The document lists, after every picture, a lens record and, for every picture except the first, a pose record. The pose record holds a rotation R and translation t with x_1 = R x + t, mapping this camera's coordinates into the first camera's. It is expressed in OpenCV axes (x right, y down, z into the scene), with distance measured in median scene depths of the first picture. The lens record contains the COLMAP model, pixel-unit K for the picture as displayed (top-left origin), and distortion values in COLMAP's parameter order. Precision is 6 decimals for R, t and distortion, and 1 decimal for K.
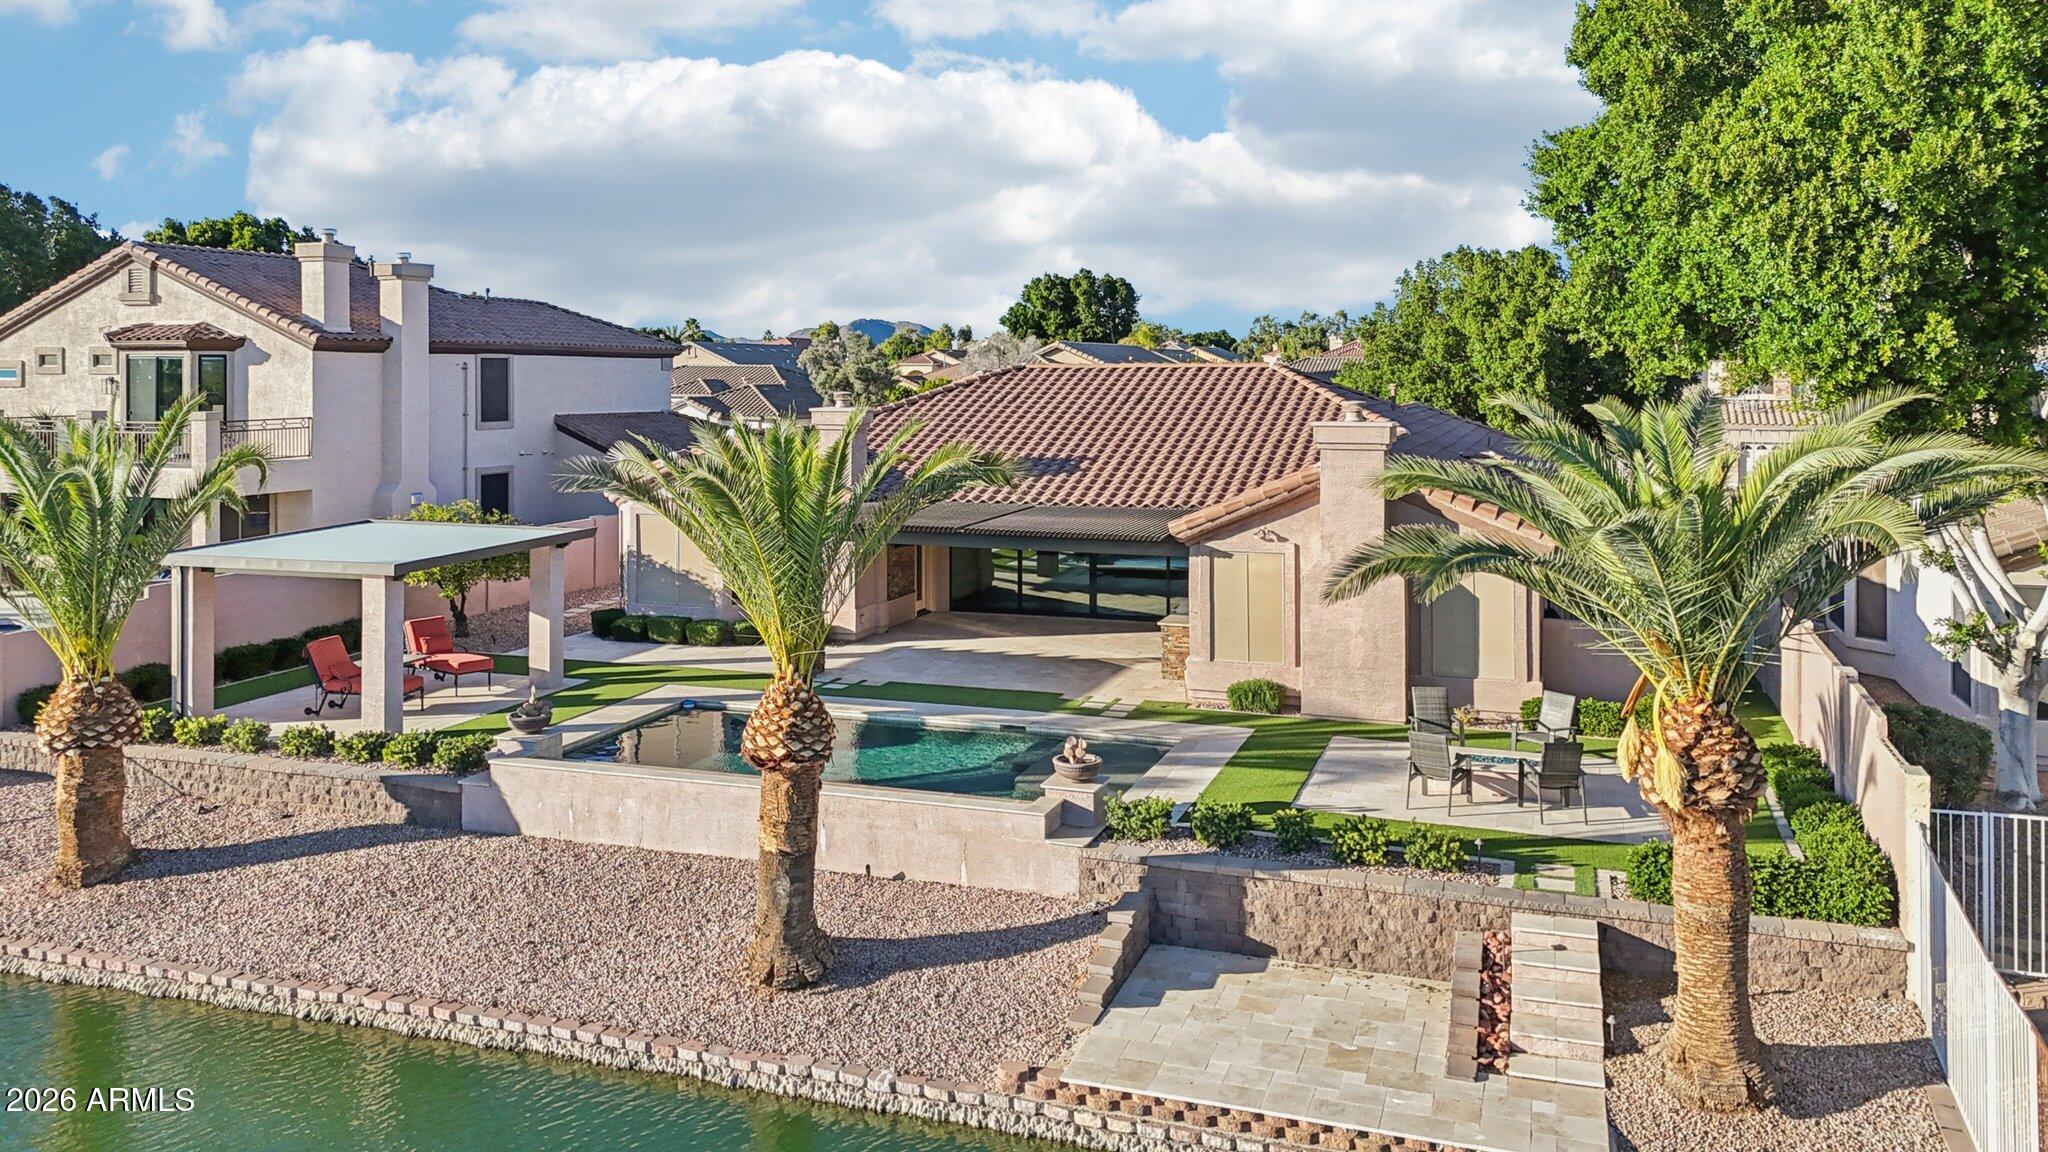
lens RADIAL K [[1552.8, 0, 1000.0], [0, 1552.8, 412.1], [0, 0, 1]] dist [0.052422, -0.028628]
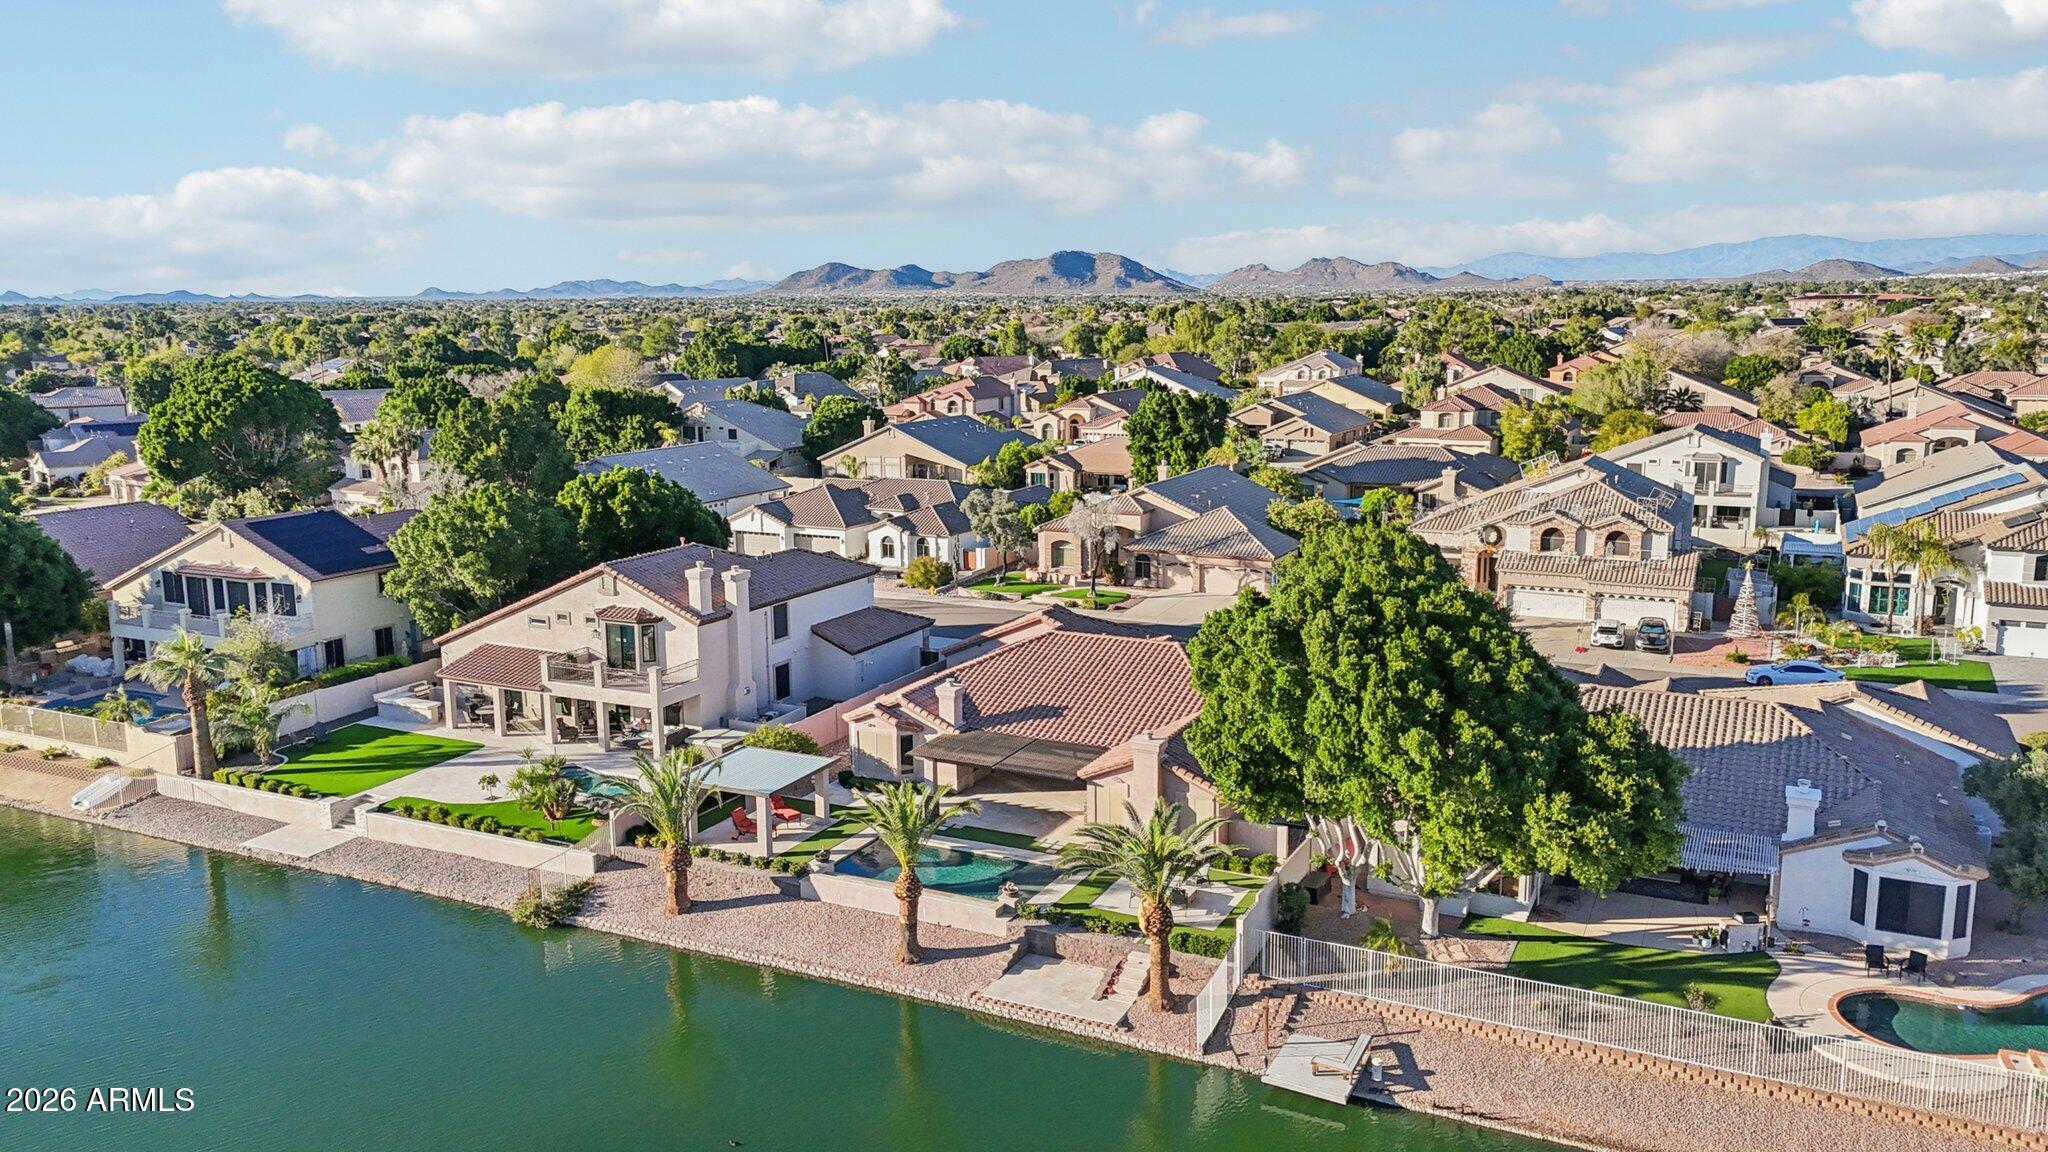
lens RADIAL K [[1547.2, 0, 983.3], [0, 1547.2, 577.1], [0, 0, 1]] dist [0.118355, -0.166537]
pose [[0.989729, 0.006403, -0.142811, 0.387792], [0.016054, 0.987699, 0.155542, -0.757699], [0.142050, -0.156237, 0.977452, -1.648716]]
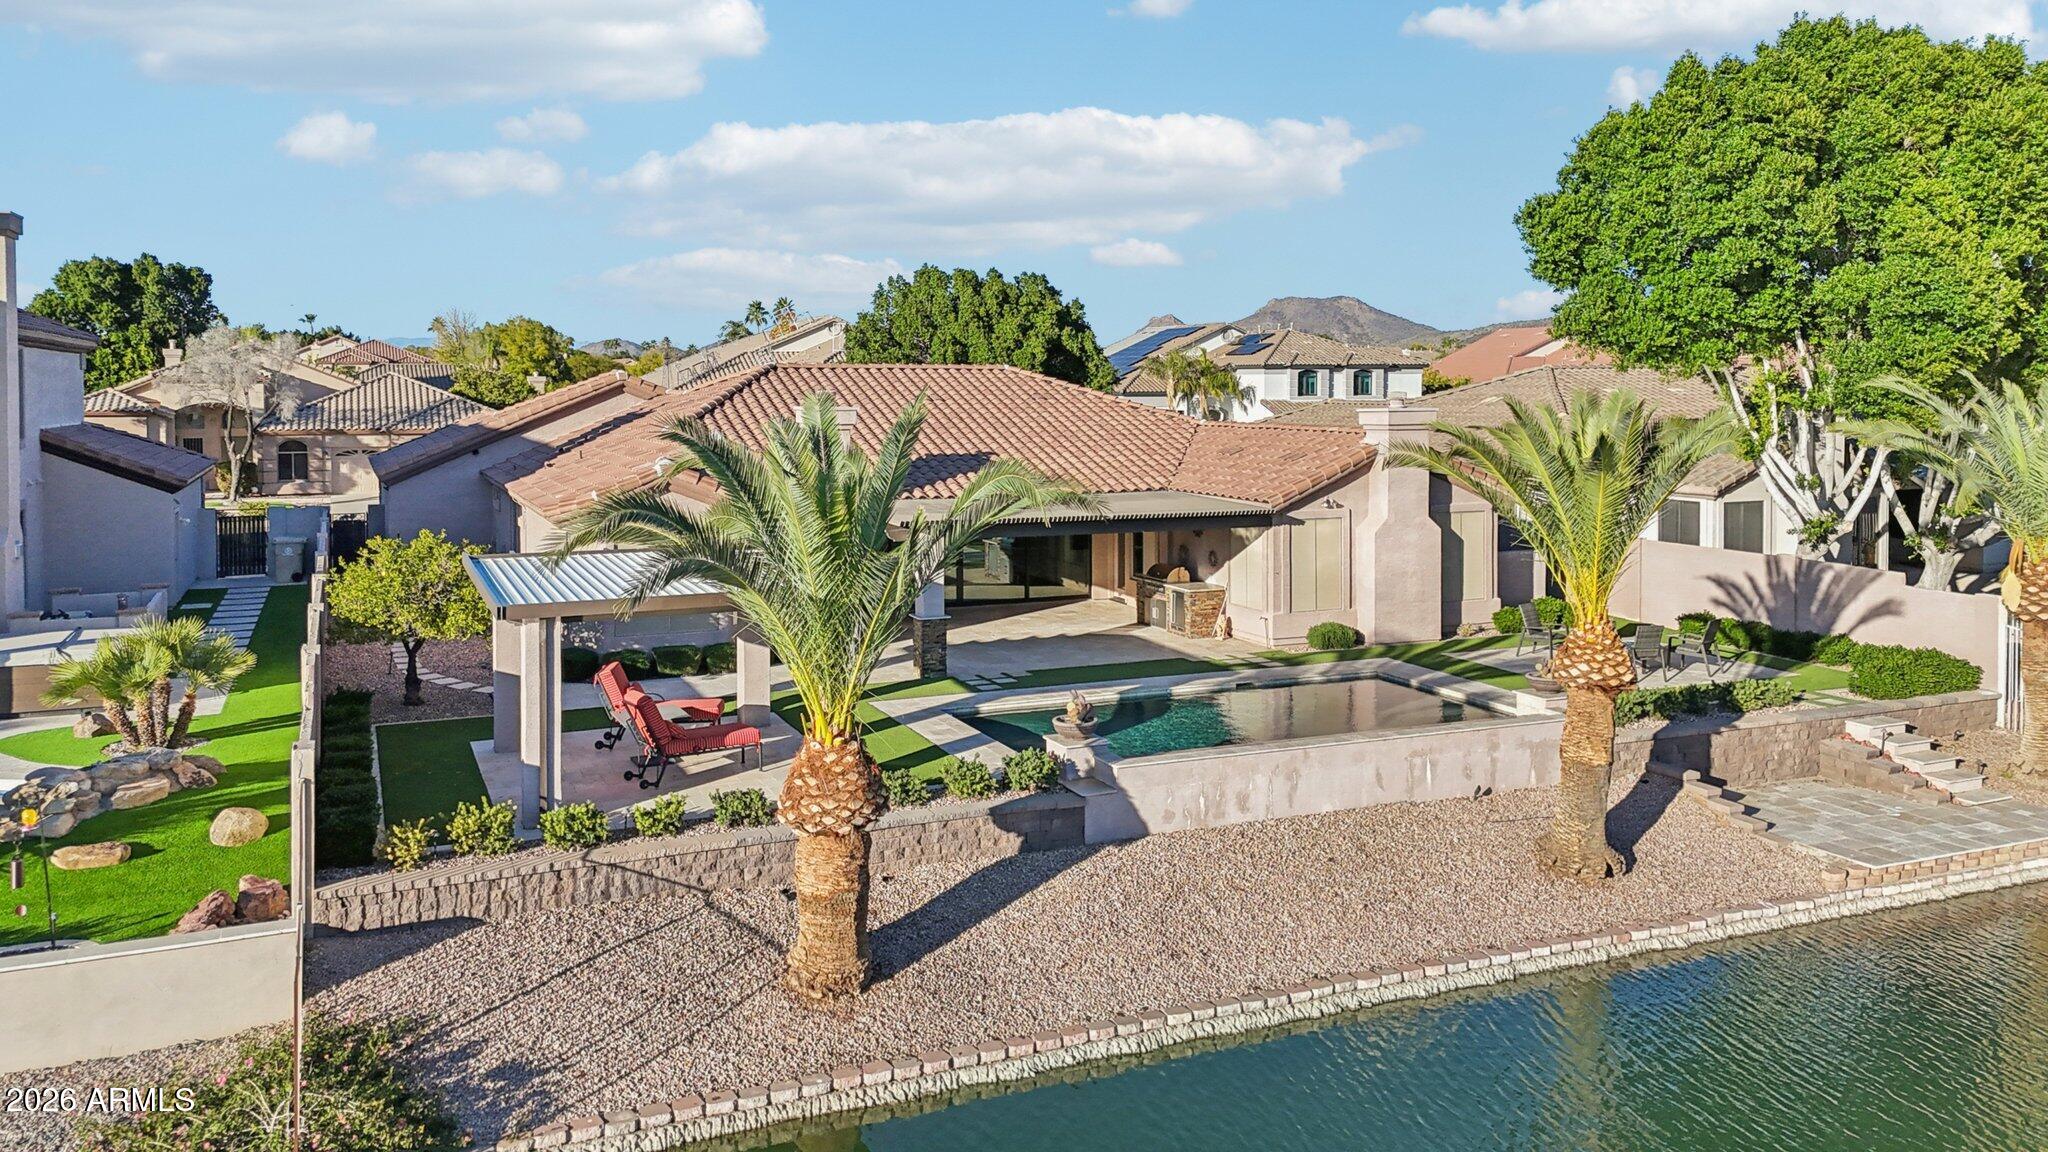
lens RADIAL K [[1546.6, 0, 989.5], [0, 1546.6, 467.2], [0, 0, 1]] dist [0.116187, -0.165010]
pose [[0.728778, -0.037471, 0.683724, -1.070585], [0.018353, 0.999212, 0.035198, 0.003419], [-0.684504, -0.013103, 0.728892, 0.370890]]
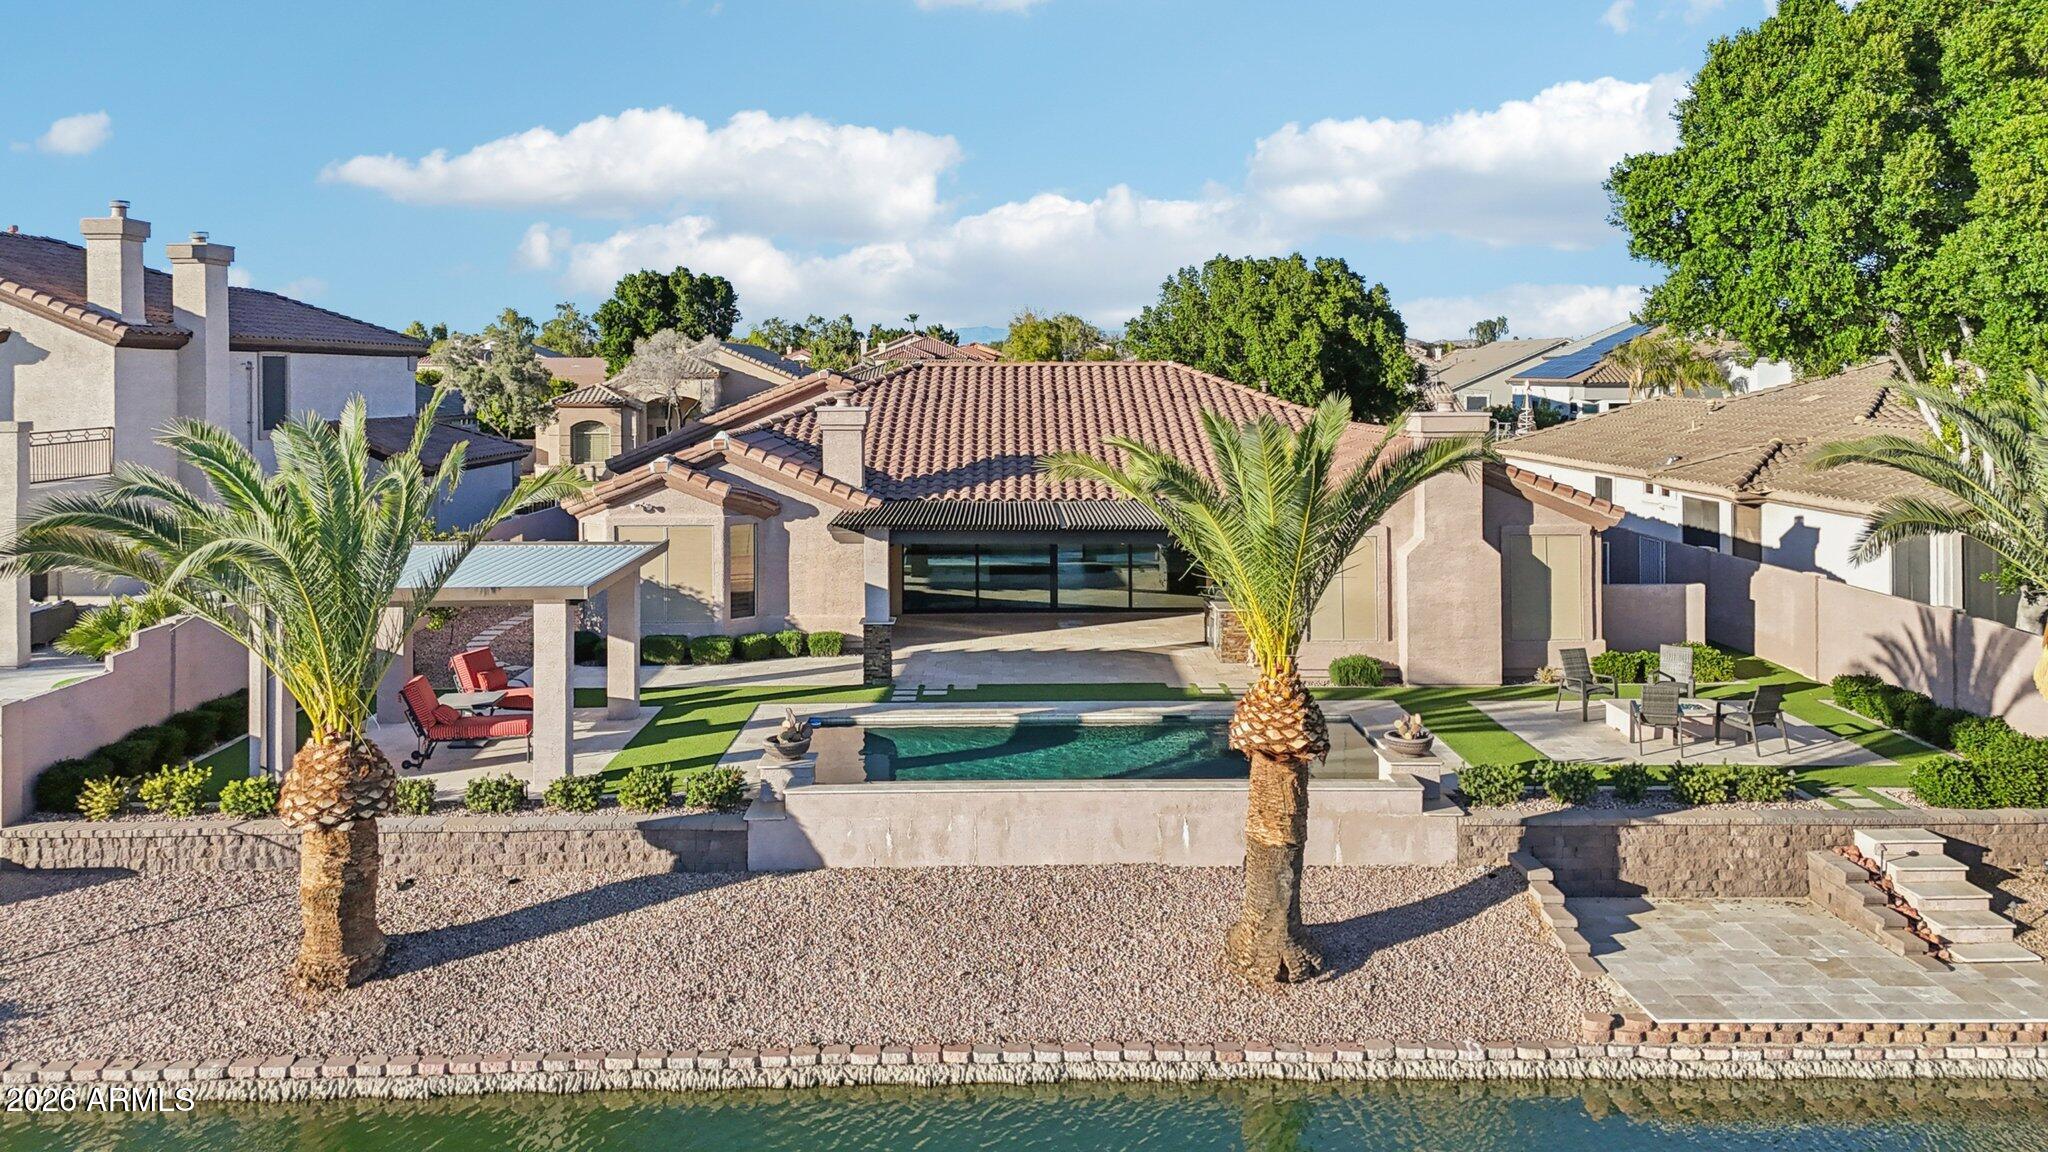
lens RADIAL K [[1552.8, 0, 1000.0], [0, 1552.8, 412.1], [0, 0, 1]] dist [0.052422, -0.028628]
pose [[0.937444, -0.012306, 0.347918, -0.542317], [0.012869, 0.999917, 0.000695, 0.001377], [-0.347898, 0.003826, 0.937525, 0.102849]]
